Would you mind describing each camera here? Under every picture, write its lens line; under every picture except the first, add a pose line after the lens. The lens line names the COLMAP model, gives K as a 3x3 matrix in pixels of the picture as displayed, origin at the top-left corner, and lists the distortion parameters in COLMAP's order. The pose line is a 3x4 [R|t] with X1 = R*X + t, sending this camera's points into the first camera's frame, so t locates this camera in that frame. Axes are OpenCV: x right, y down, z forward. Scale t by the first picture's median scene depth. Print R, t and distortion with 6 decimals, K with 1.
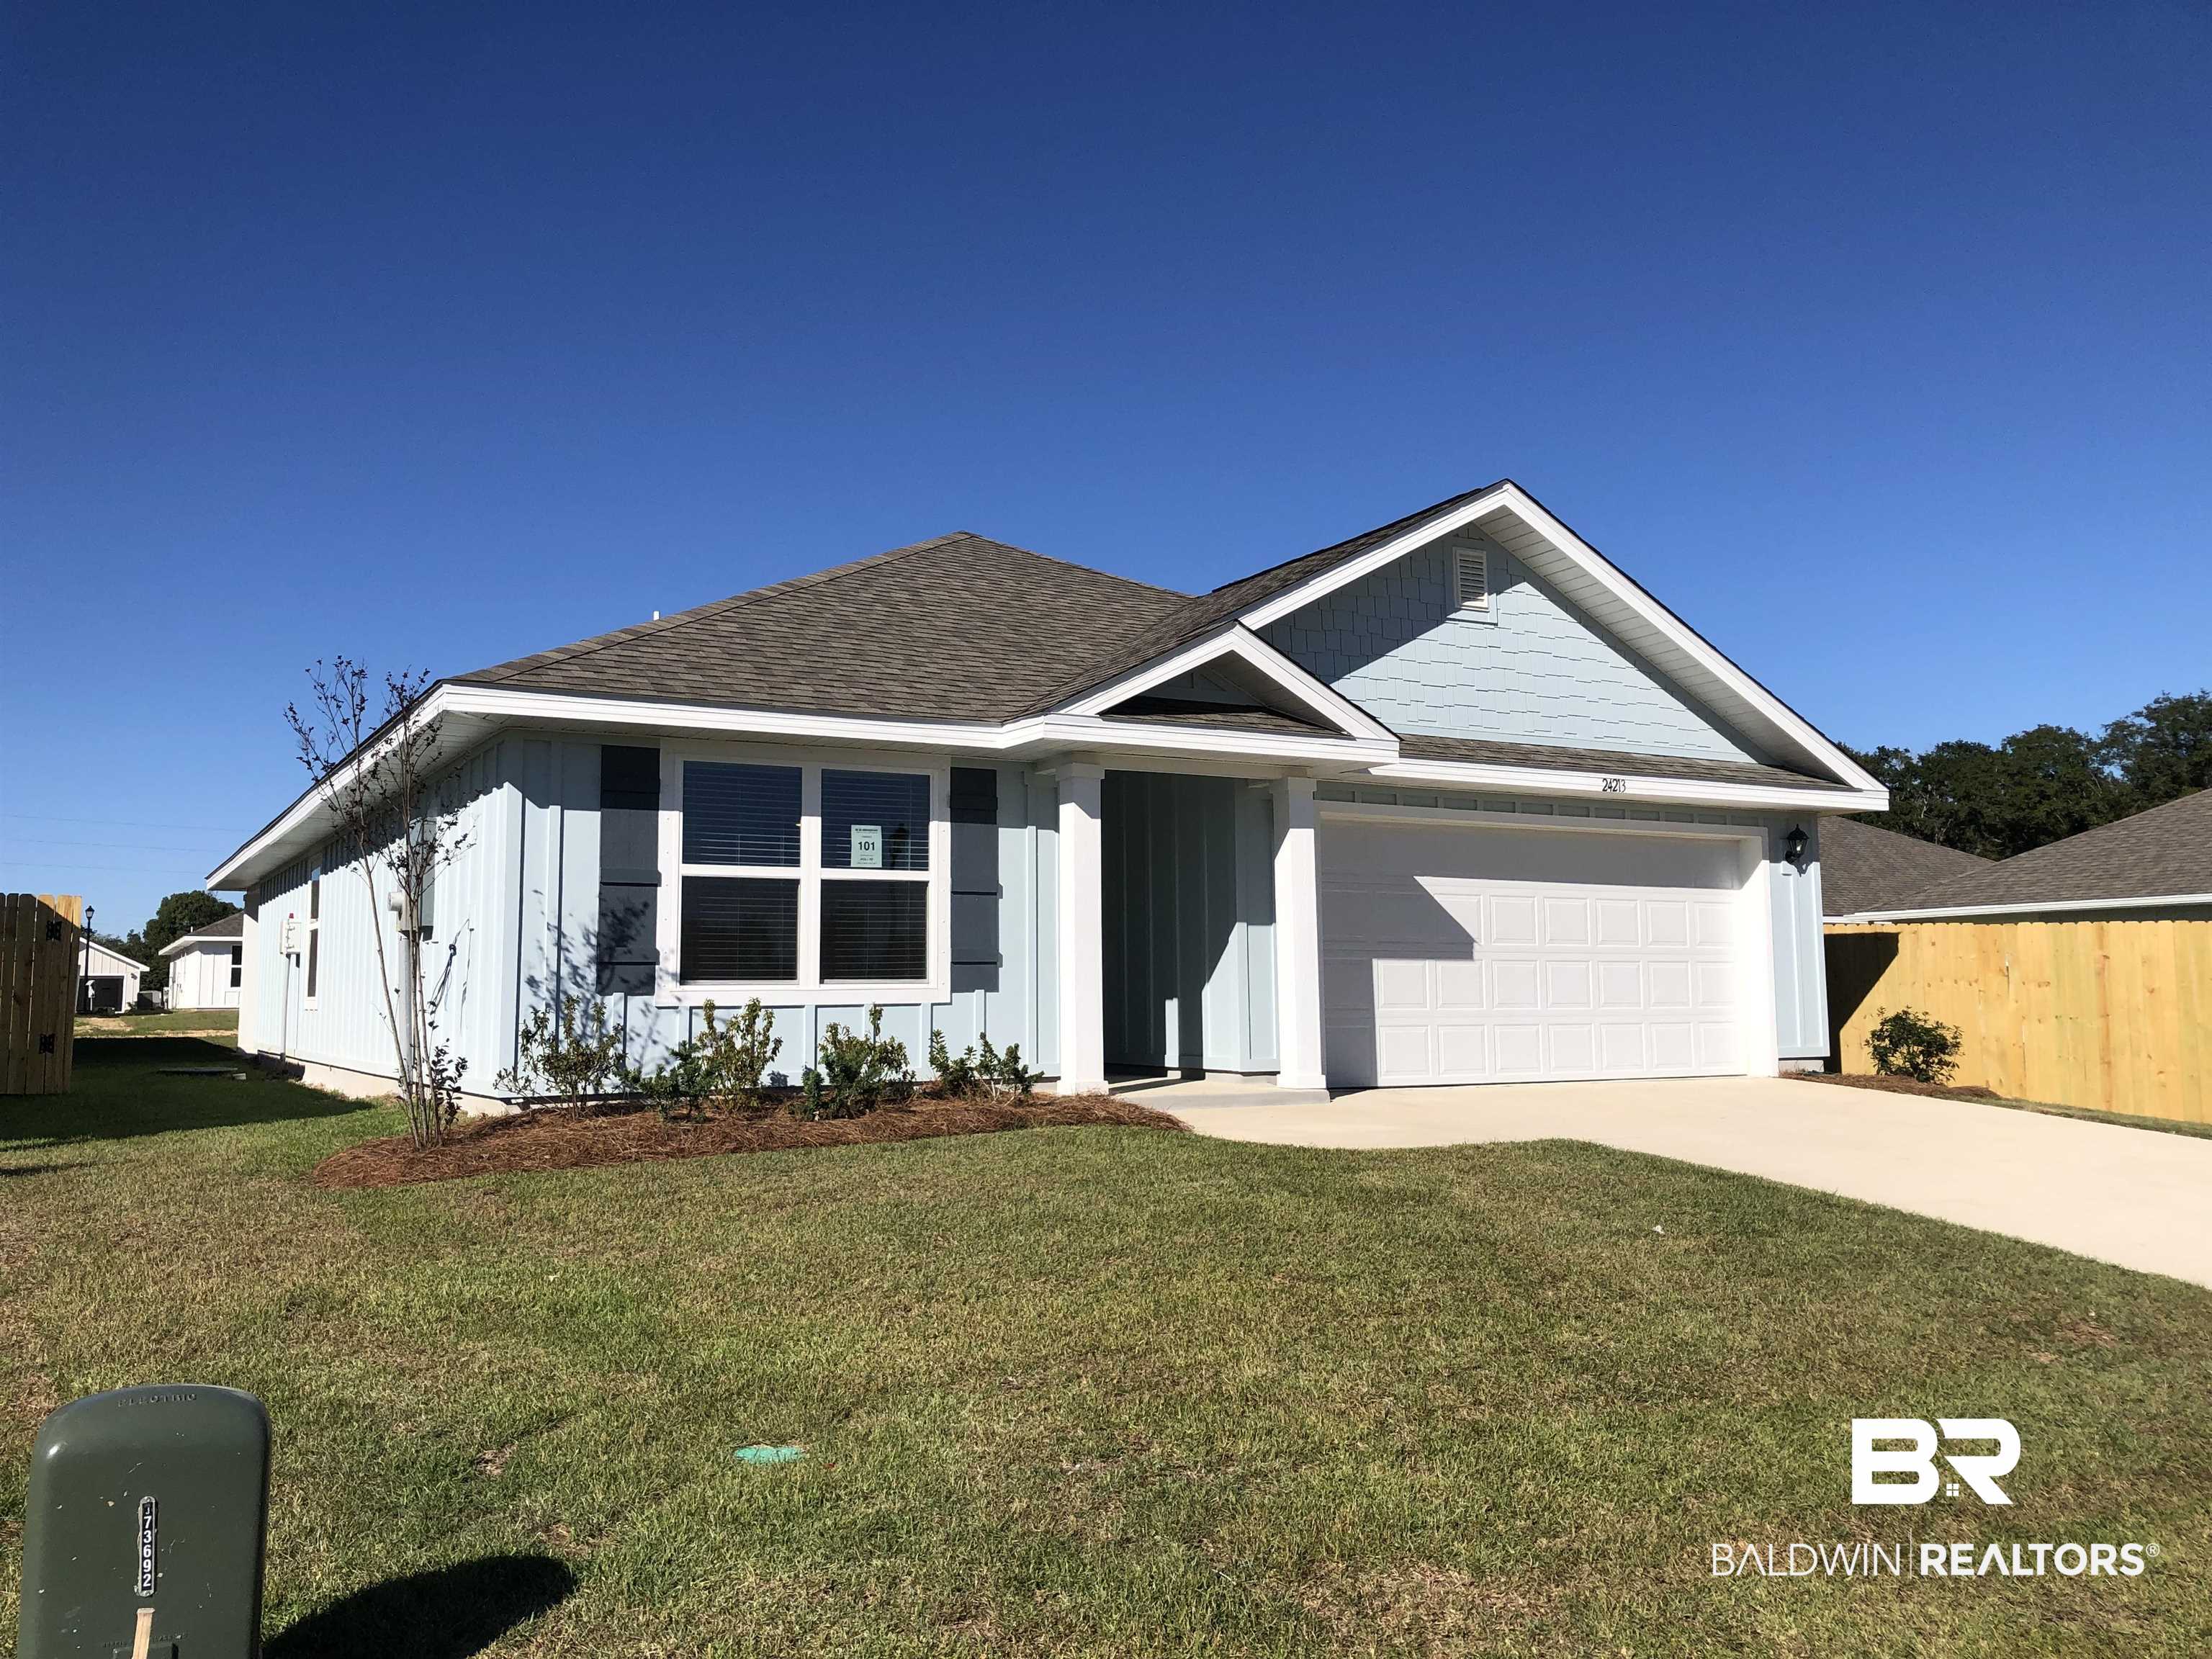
lens RADIAL K [[1827.1, 0, 1119.2], [0, 1827.1, 829.4], [0, 0, 1]] dist [0.041660, -0.065141]
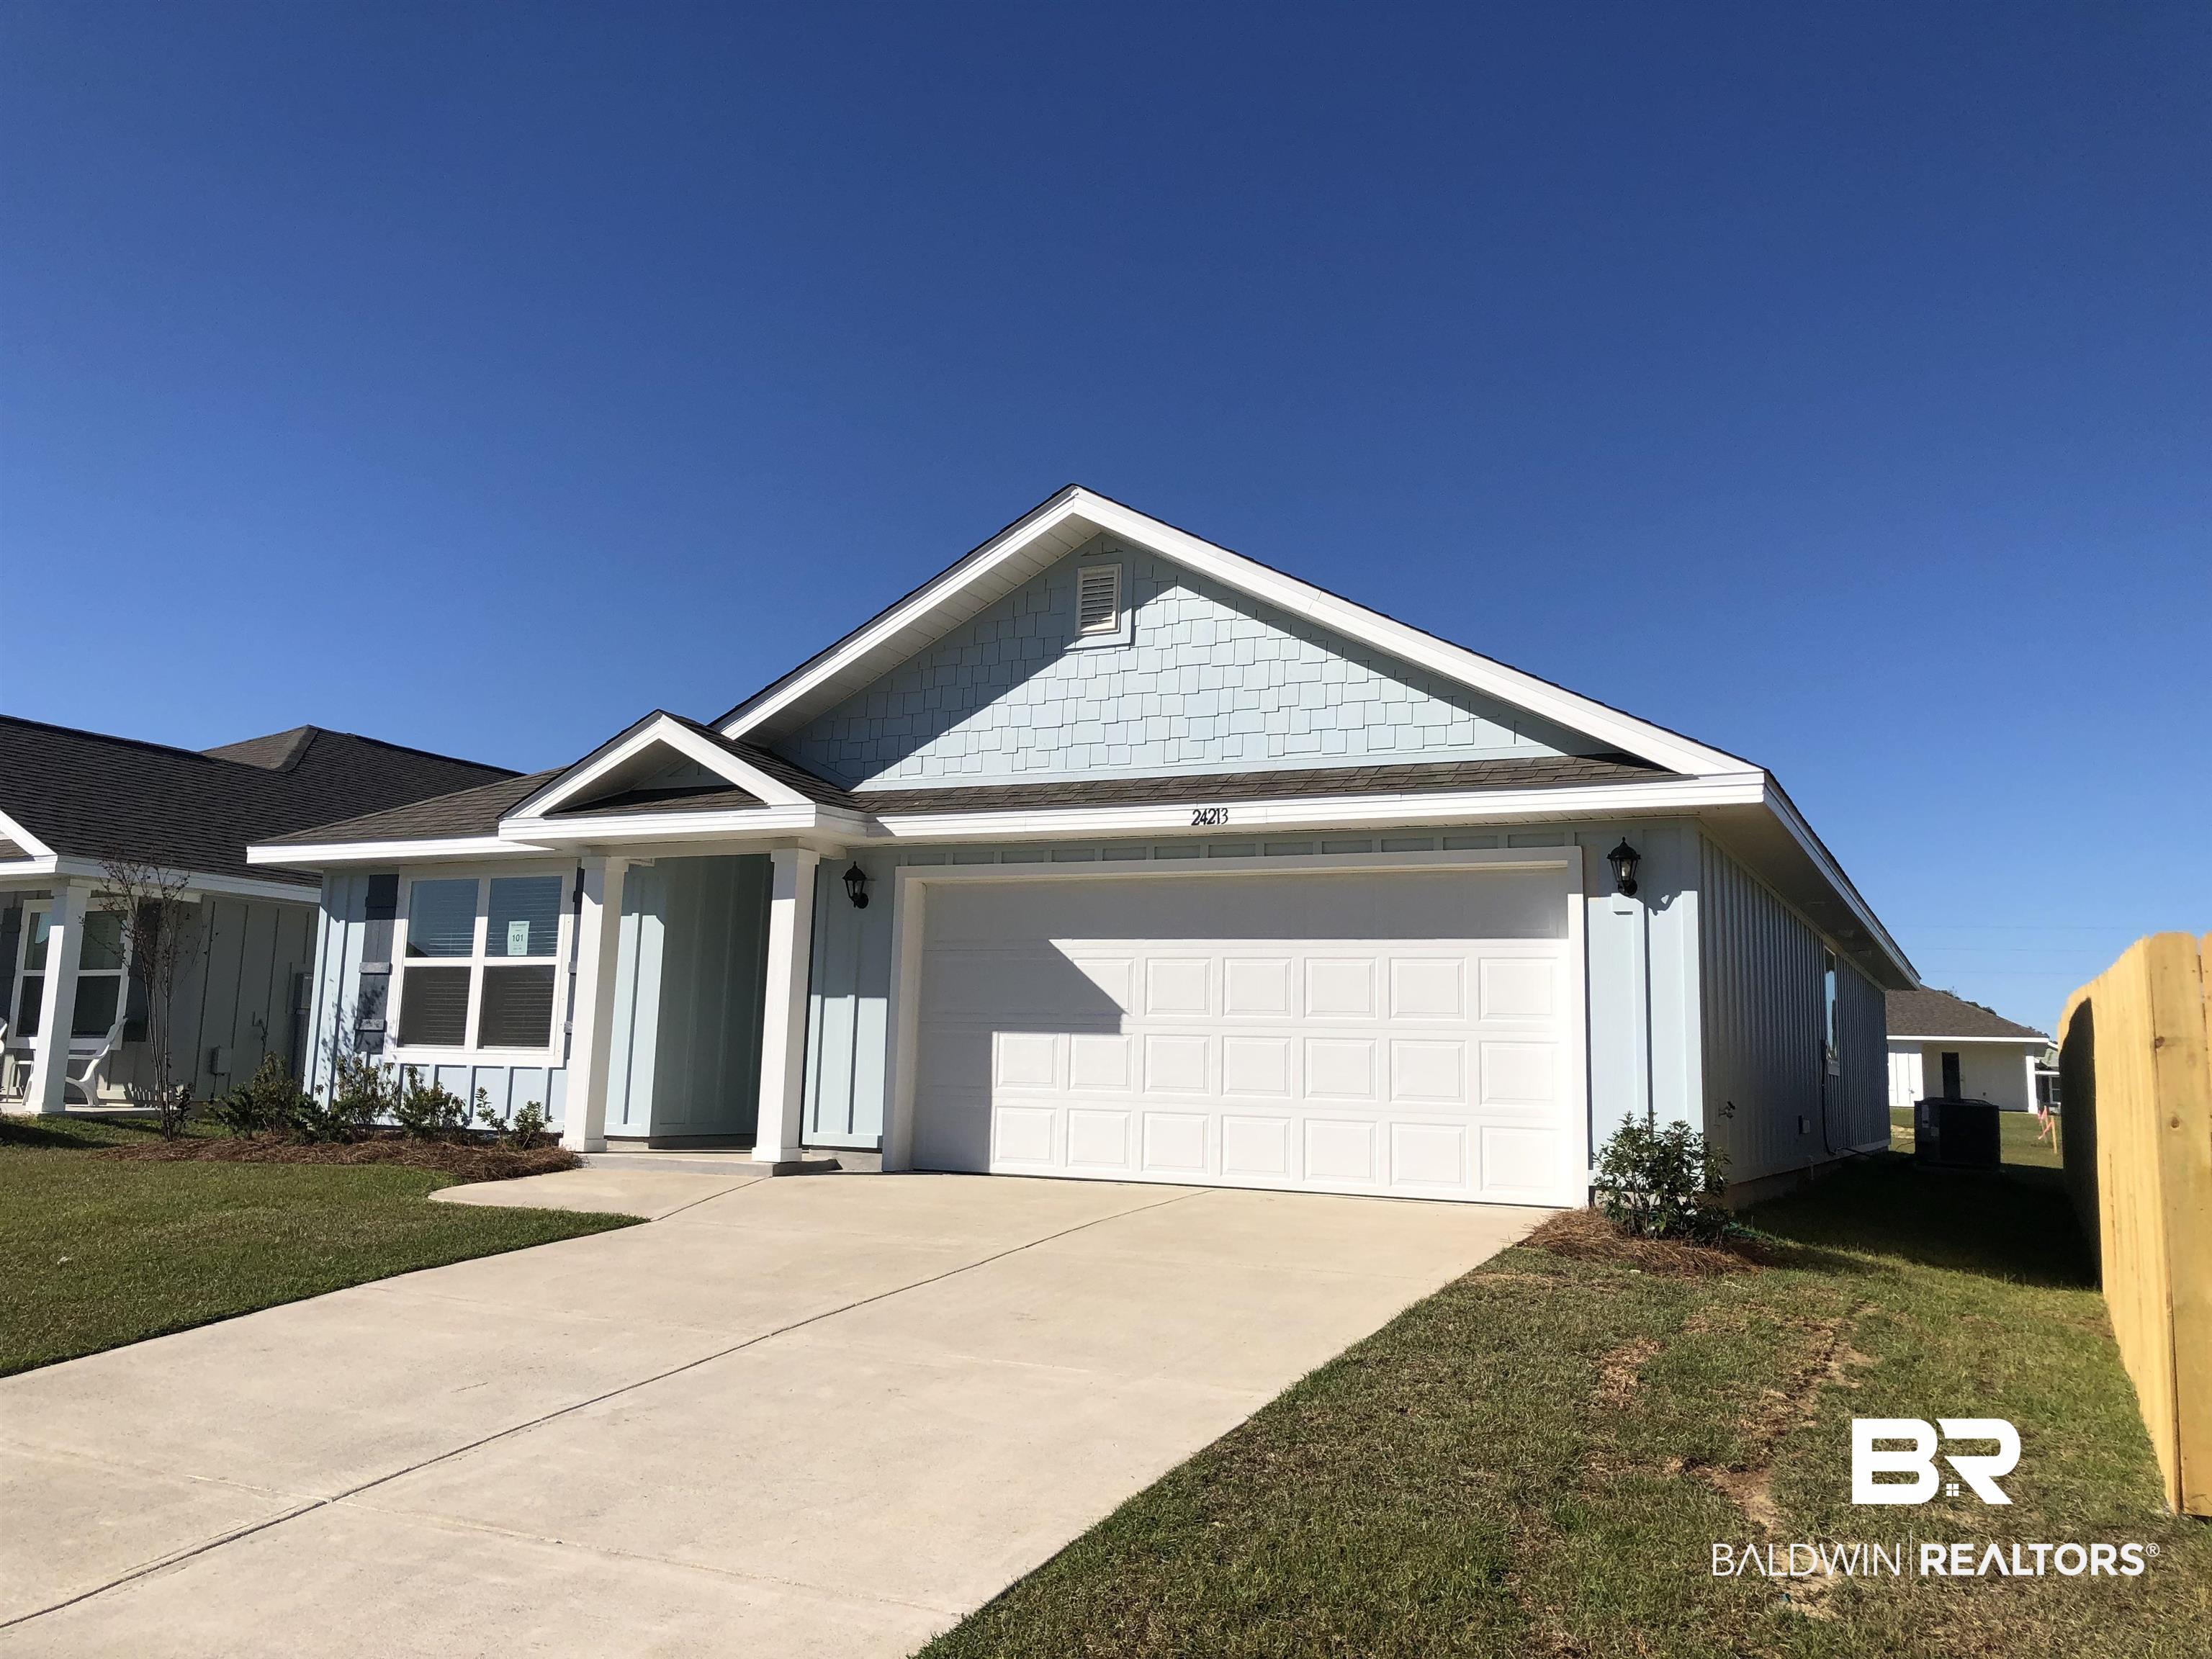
lens RADIAL K [[1827.1, 0, 1110.6], [0, 1827.1, 811.1], [0, 0, 1]] dist [0.041660, -0.065141]
pose [[0.554557, -0.099974, -0.826118, 1.079649], [0.046158, 0.994924, -0.089417, 0.051370], [0.830864, 0.011455, 0.556357, 0.612826]]
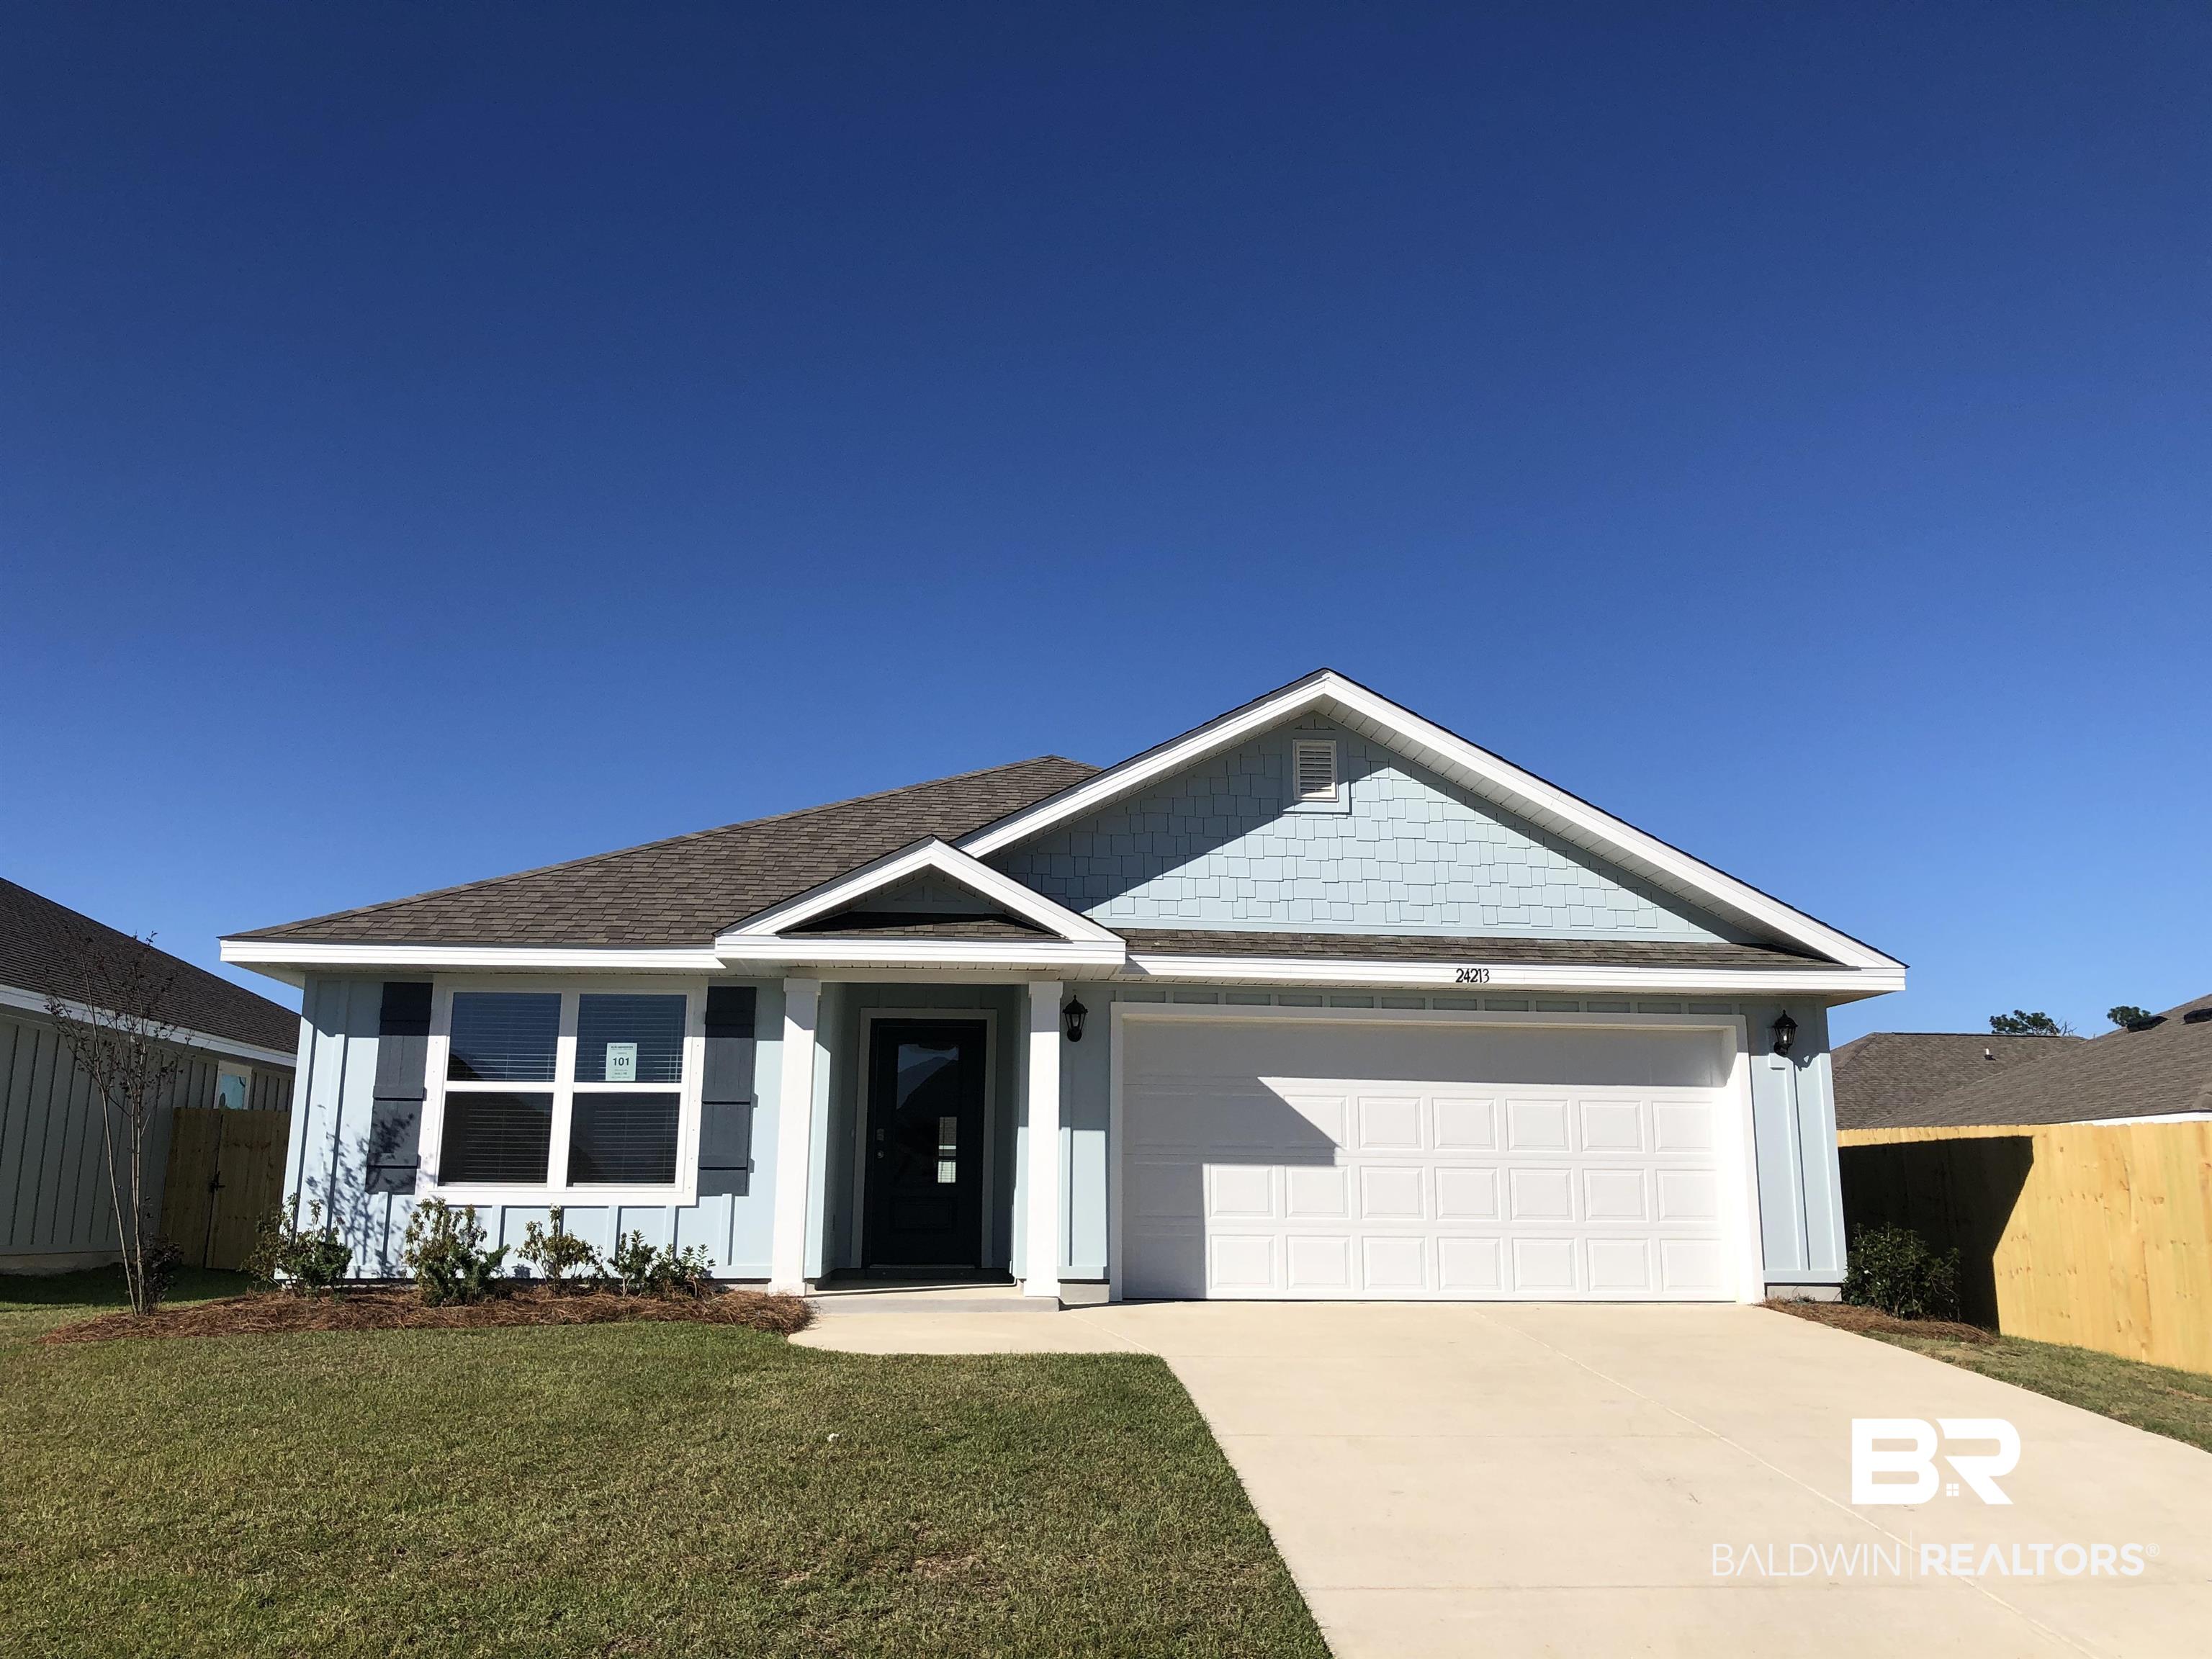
lens RADIAL K [[1827.1, 0, 1106.1], [0, 1827.1, 828.8], [0, 0, 1]] dist [0.041660, -0.065141]
pose [[0.908900, -0.074207, -0.410358, 0.578353], [0.026800, 0.992400, -0.120100, 0.010125], [0.416152, 0.098162, 0.903981, 0.089946]]
